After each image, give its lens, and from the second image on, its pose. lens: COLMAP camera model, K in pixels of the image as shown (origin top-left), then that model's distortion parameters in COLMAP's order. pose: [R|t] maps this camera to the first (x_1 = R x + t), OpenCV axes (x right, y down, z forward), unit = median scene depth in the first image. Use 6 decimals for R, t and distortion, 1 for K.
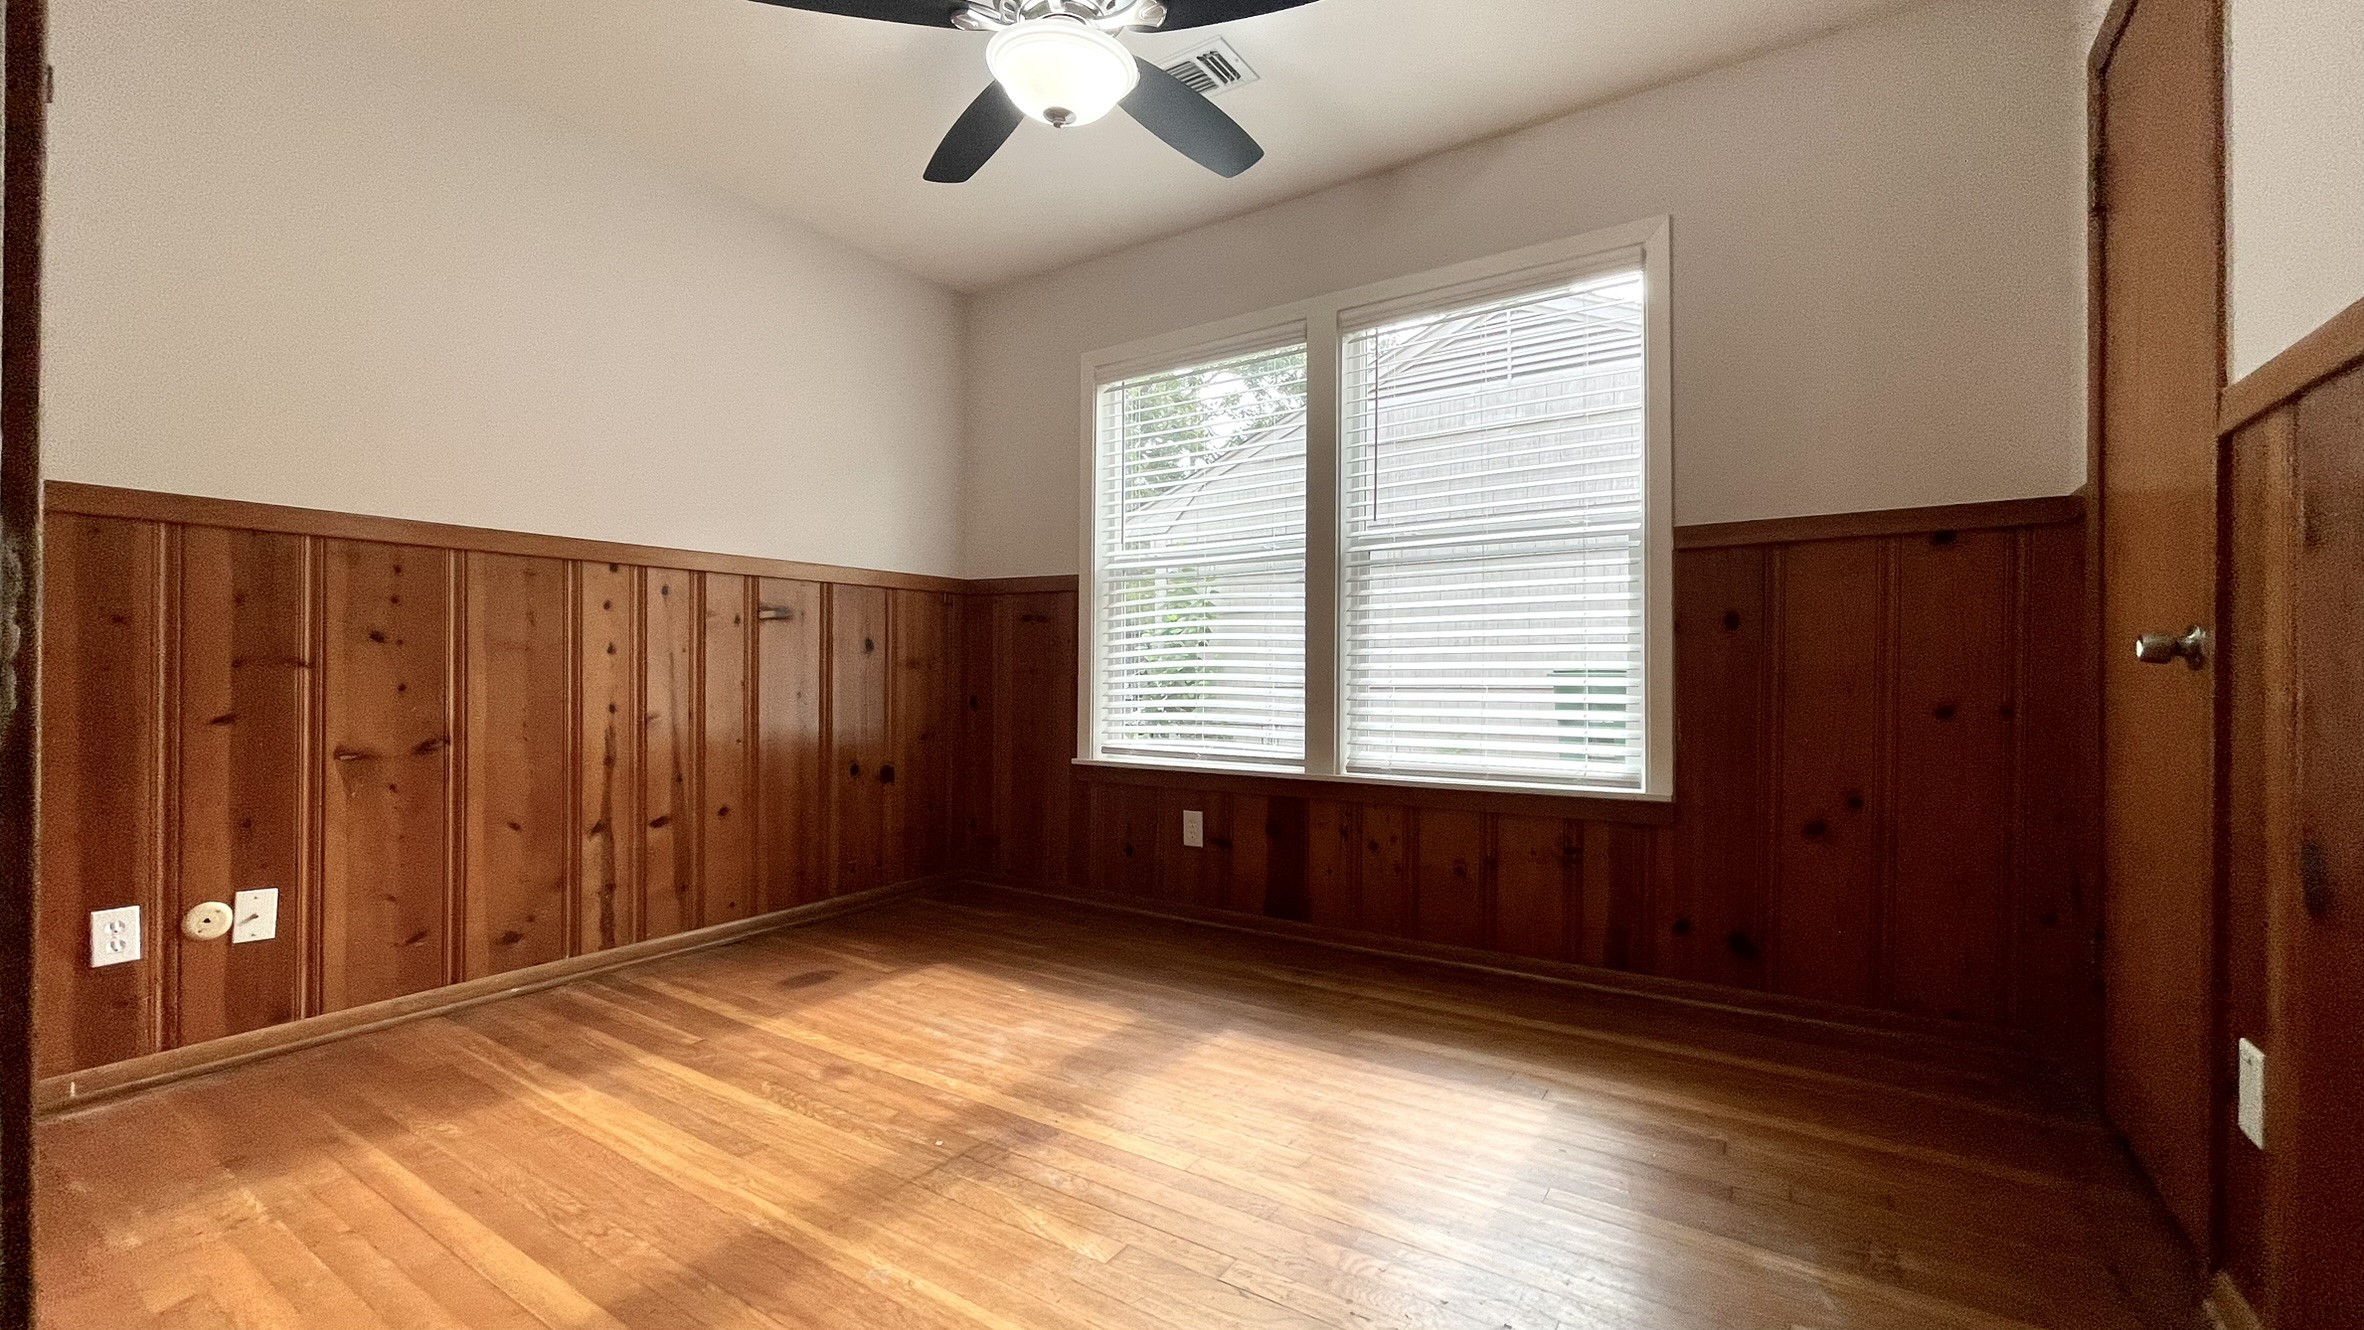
lens RADIAL K [[998.2, 0, 1197.3], [0, 998.2, 658.9], [0, 0, 1]] dist [-0.000864, 0.000824]
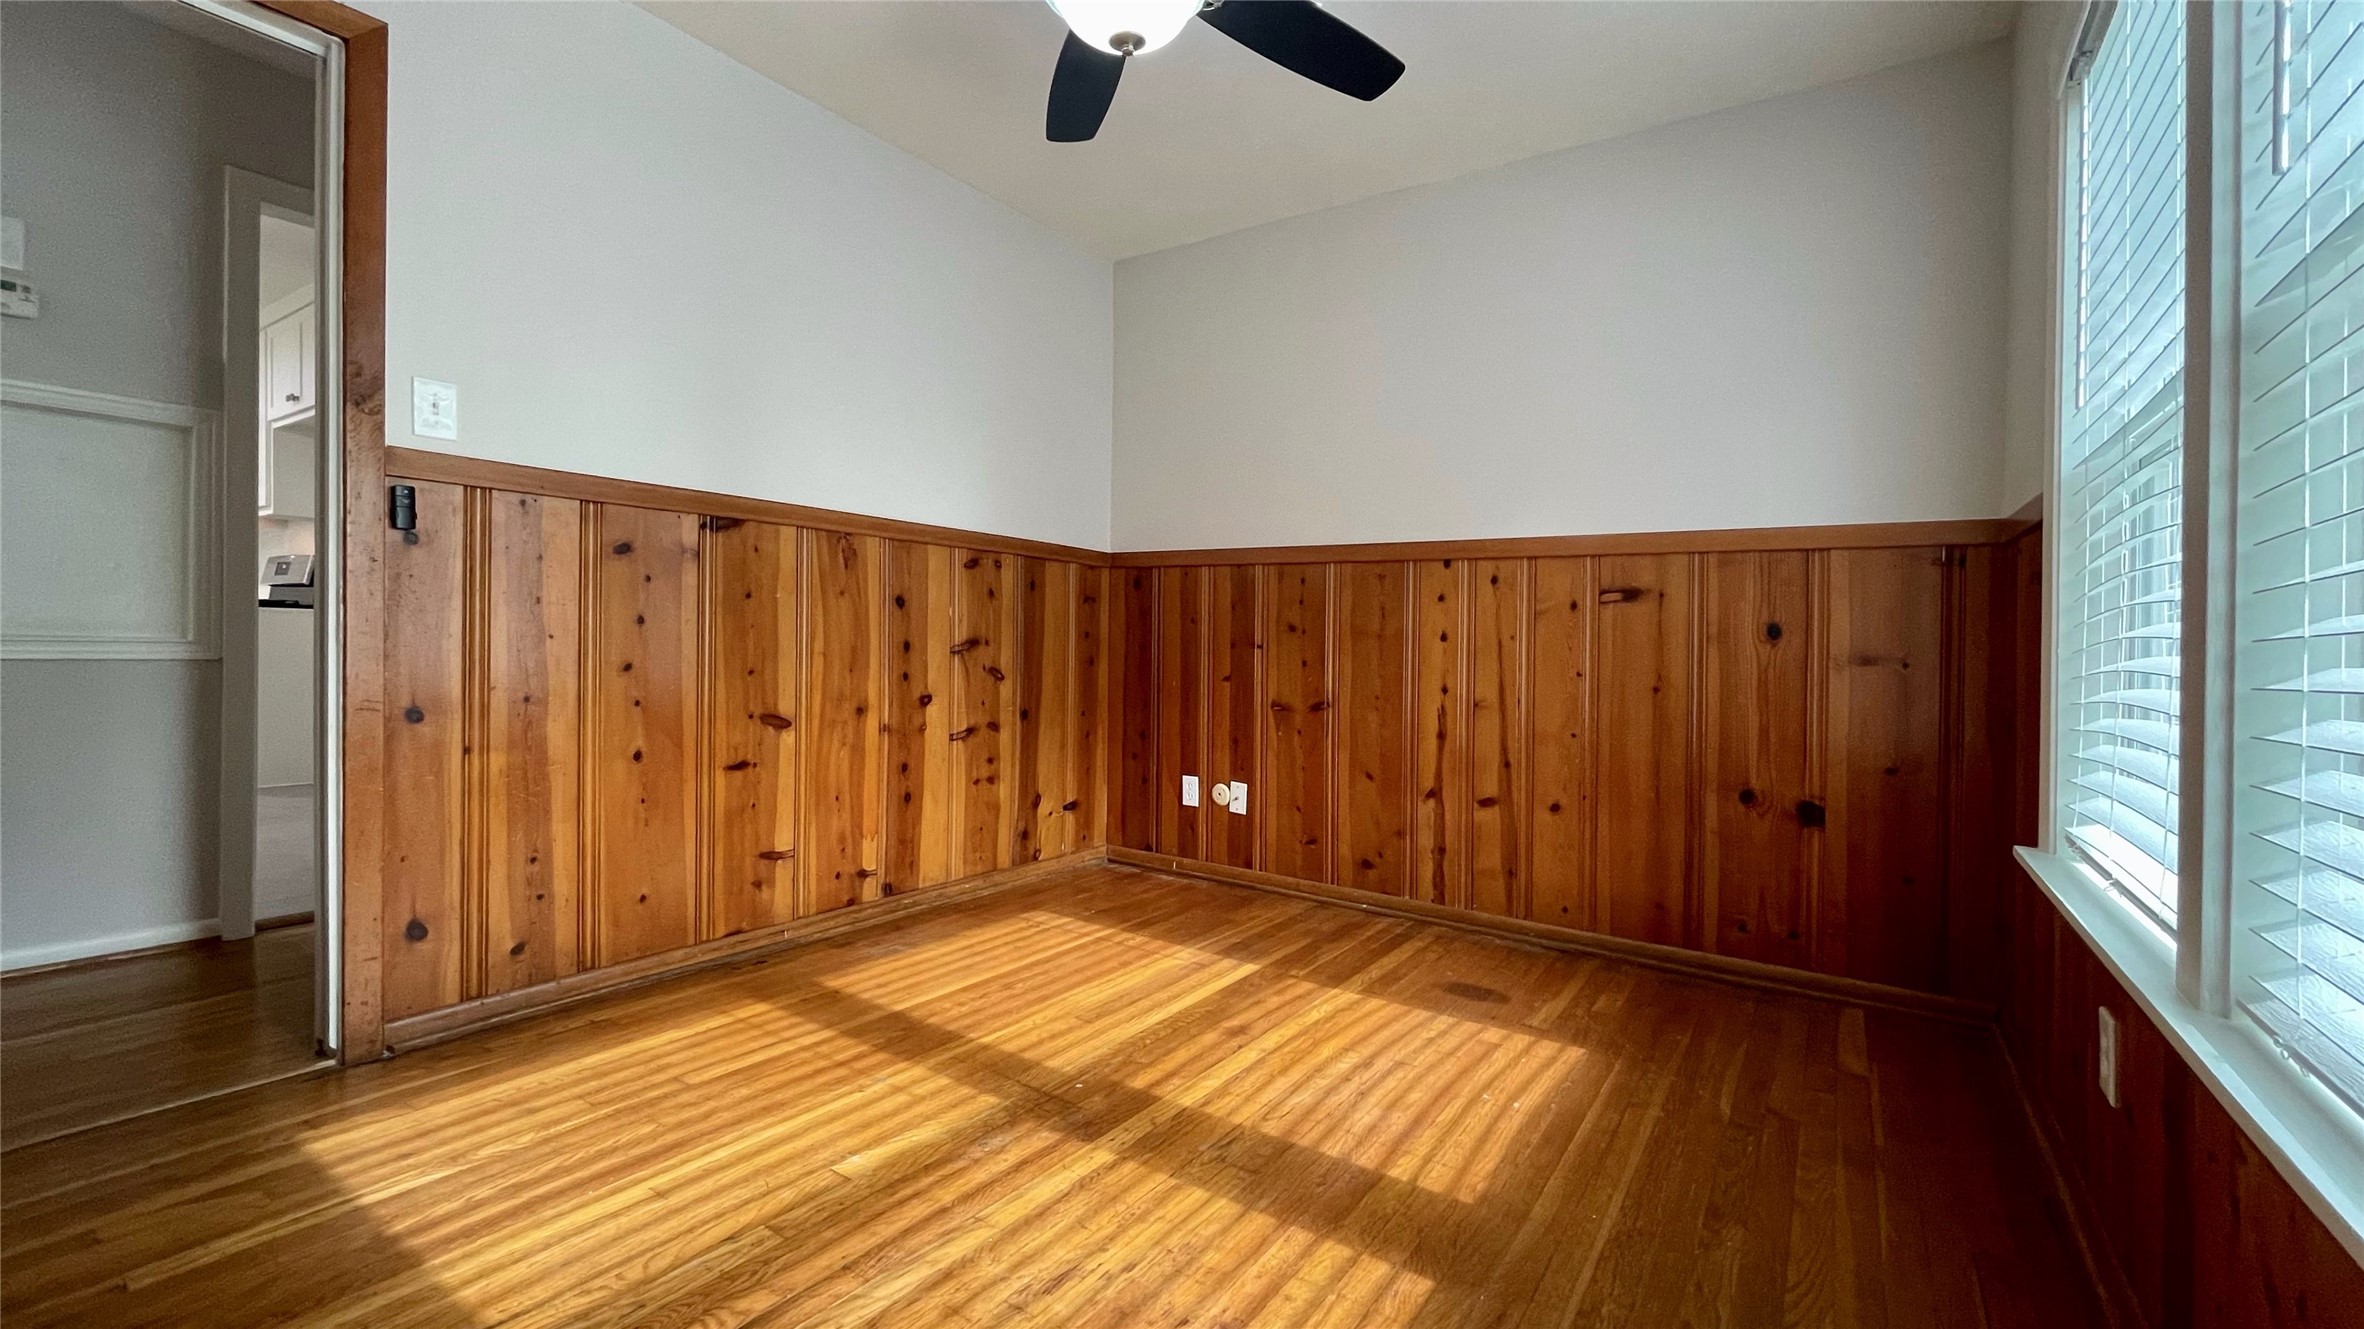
lens RADIAL K [[998.2, 0, 1204.7], [0, 998.2, 651.7], [0, 0, 1]] dist [-0.000864, 0.000824]
pose [[-0.051524, 0.009089, -0.998630, 0.639197], [-0.014545, 0.999846, 0.009851, -0.000354], [0.998566, 0.015033, -0.051384, 0.929491]]
